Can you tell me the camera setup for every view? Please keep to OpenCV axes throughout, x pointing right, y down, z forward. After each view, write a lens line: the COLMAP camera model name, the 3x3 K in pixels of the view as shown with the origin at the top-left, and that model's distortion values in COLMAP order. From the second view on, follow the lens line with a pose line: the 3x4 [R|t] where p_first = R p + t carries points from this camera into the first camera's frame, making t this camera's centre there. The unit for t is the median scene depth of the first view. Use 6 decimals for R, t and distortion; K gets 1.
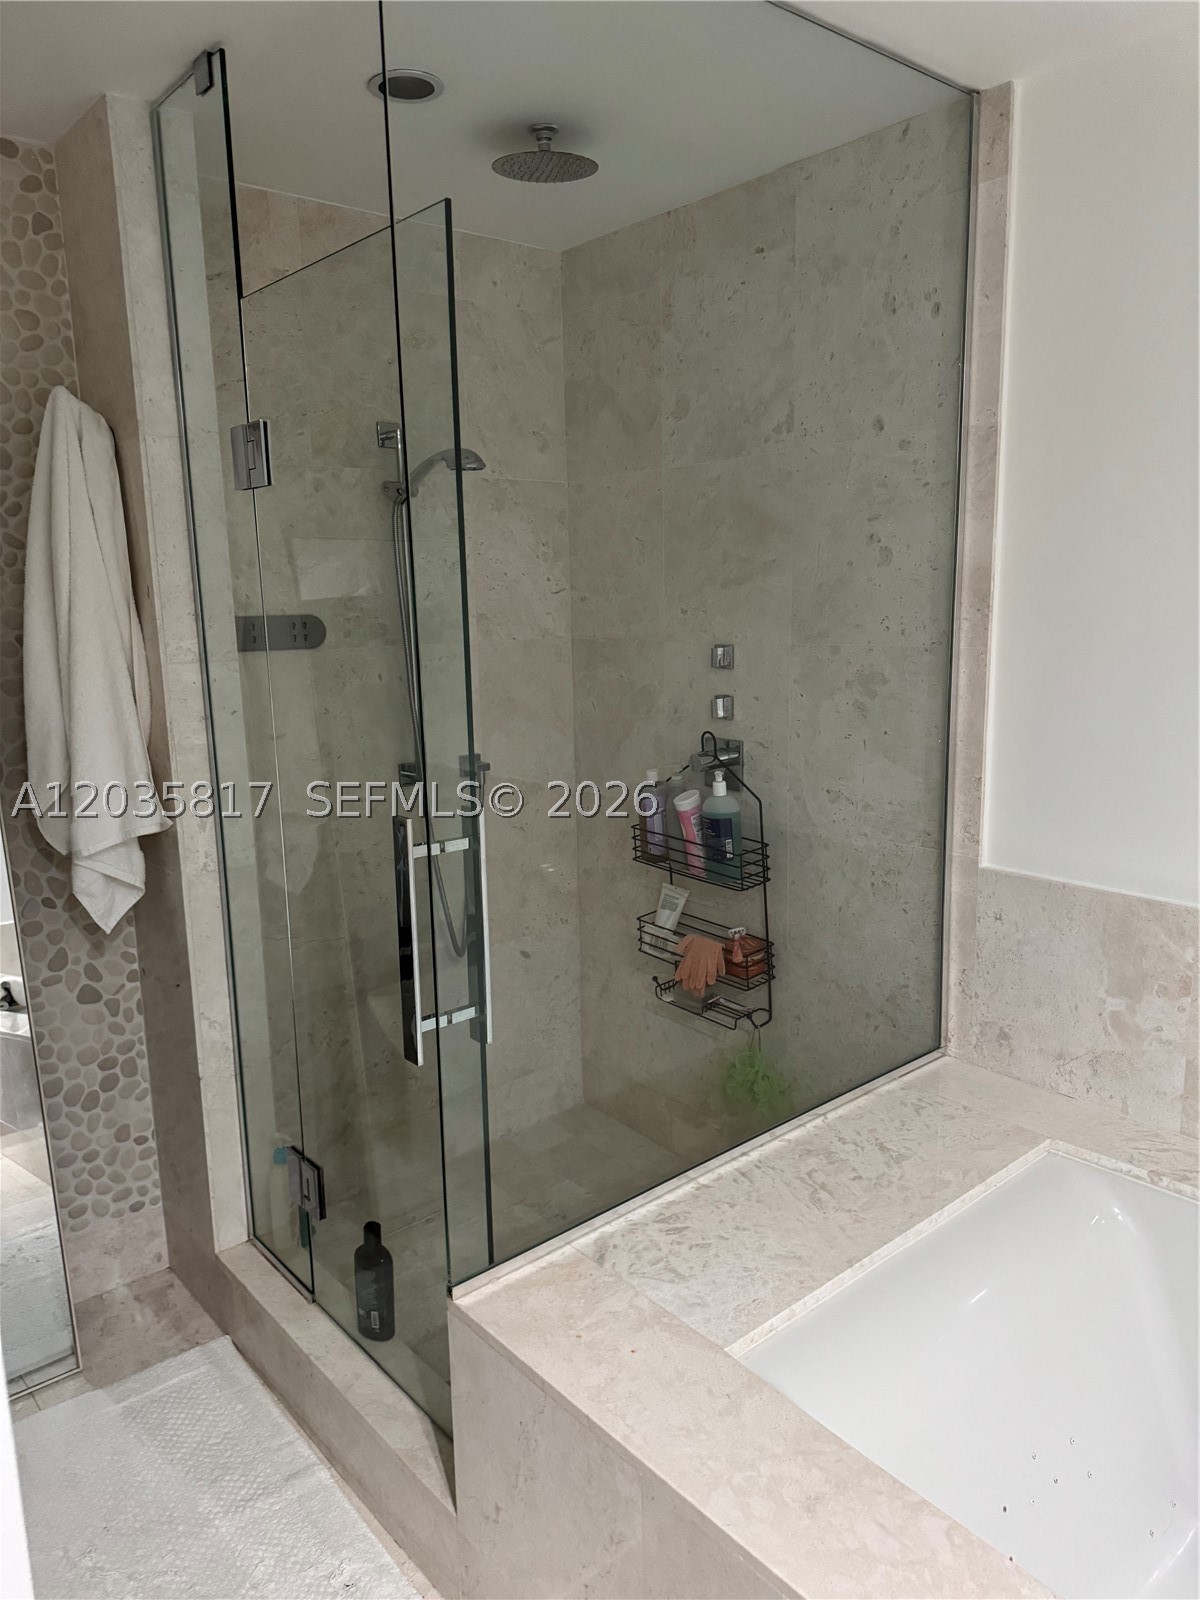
lens RADIAL K [[1129.2, 0, 611.4], [0, 1129.2, 805.9], [0, 0, 1]] dist [0.049866, -0.062826]
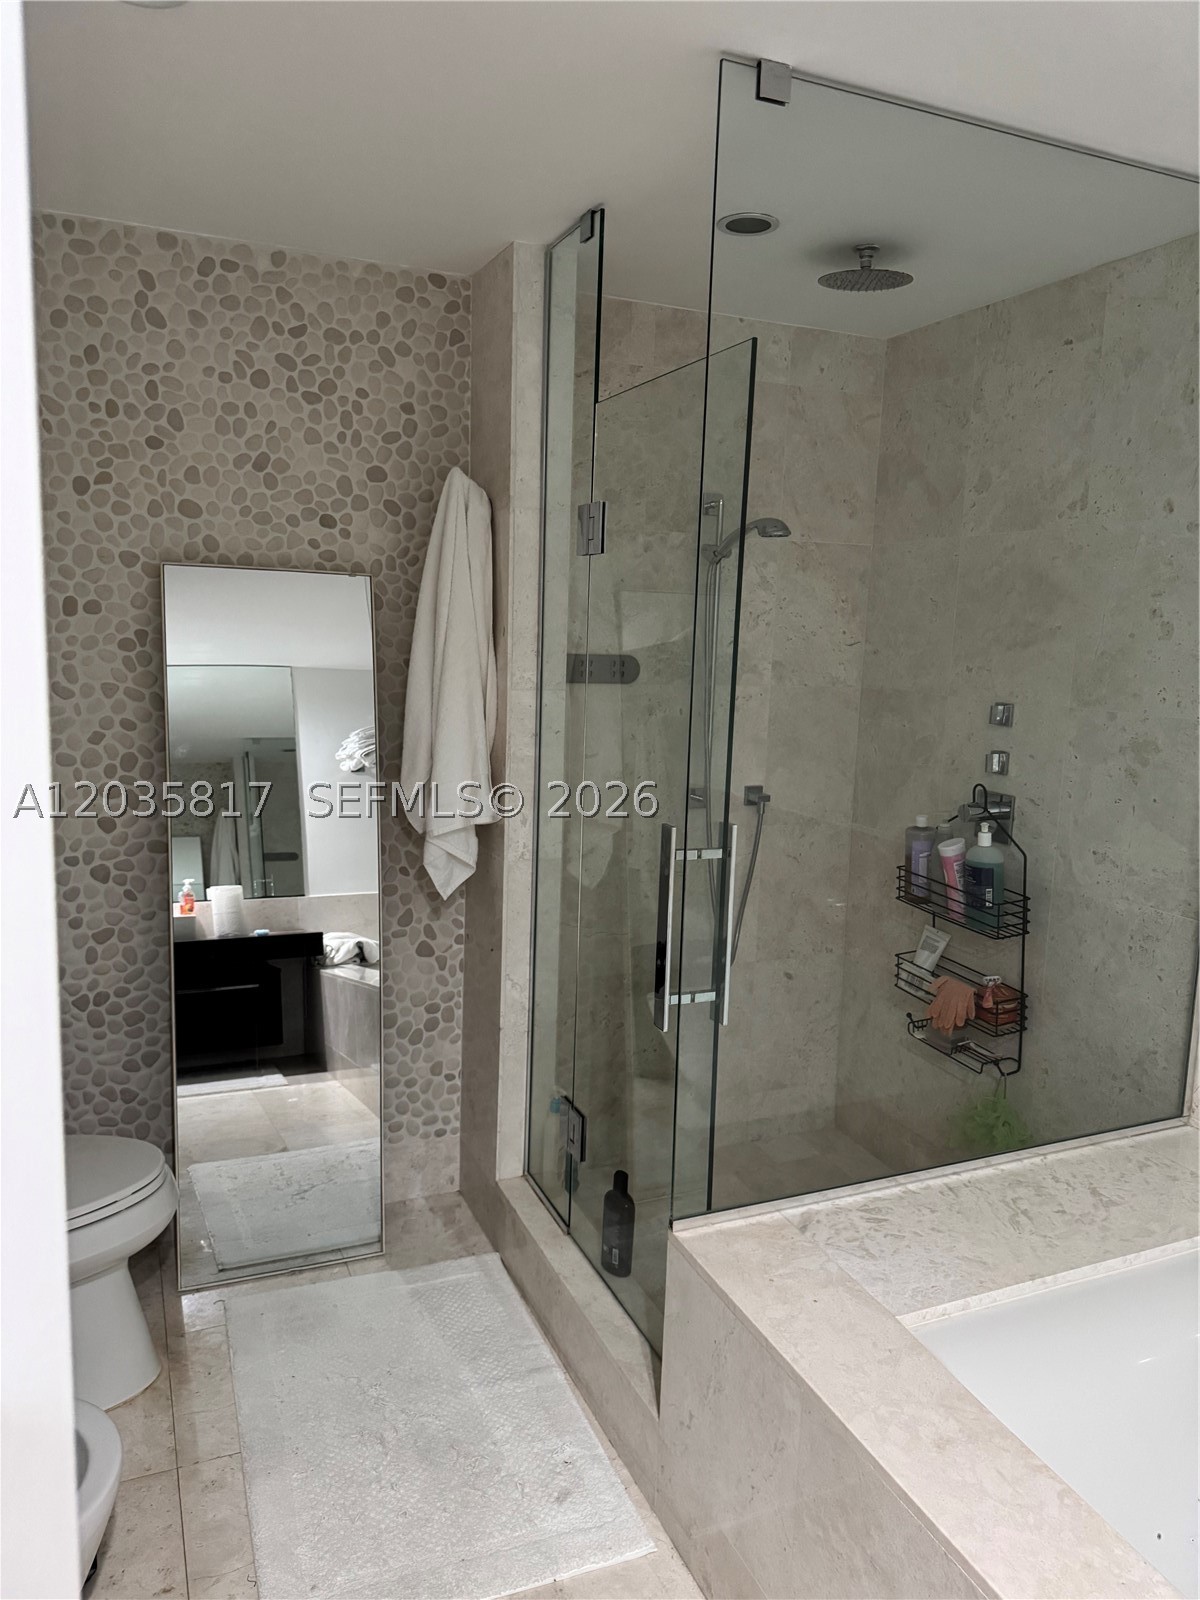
lens RADIAL K [[1110.5, 0, 600.0], [0, 1110.5, 800.0], [0, 0, 1]] dist [0.130349, -0.194967]
pose [[0.954012, 0.096628, -0.283768, 0.058745], [-0.107012, 0.994030, -0.021284, 0.010988], [0.280017, 0.050672, 0.958657, -0.134457]]
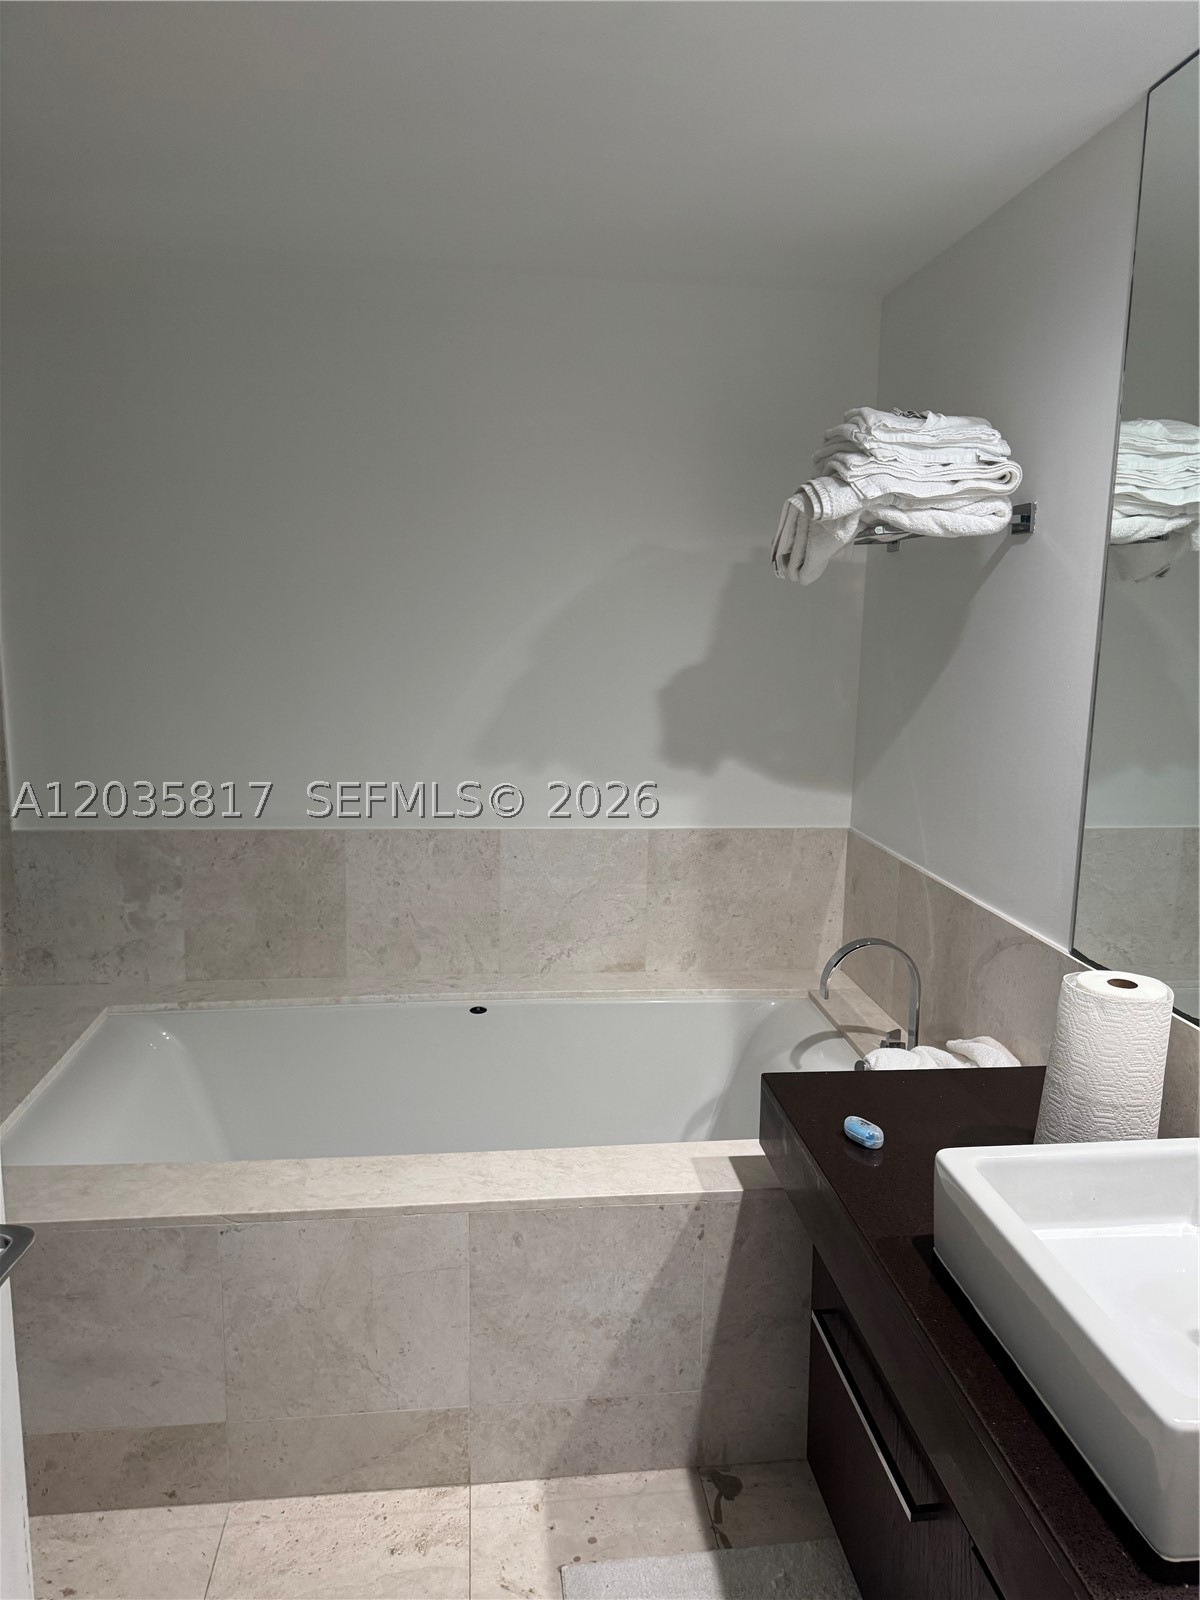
lens RADIAL K [[1110.5, 0, 600.0], [0, 1110.5, 800.0], [0, 0, 1]] dist [0.130349, -0.194967]
pose [[0.561582, -0.107553, 0.820401, -0.362317], [0.129982, 0.990672, 0.040900, 0.055173], [-0.817148, 0.083668, 0.570324, -0.295051]]
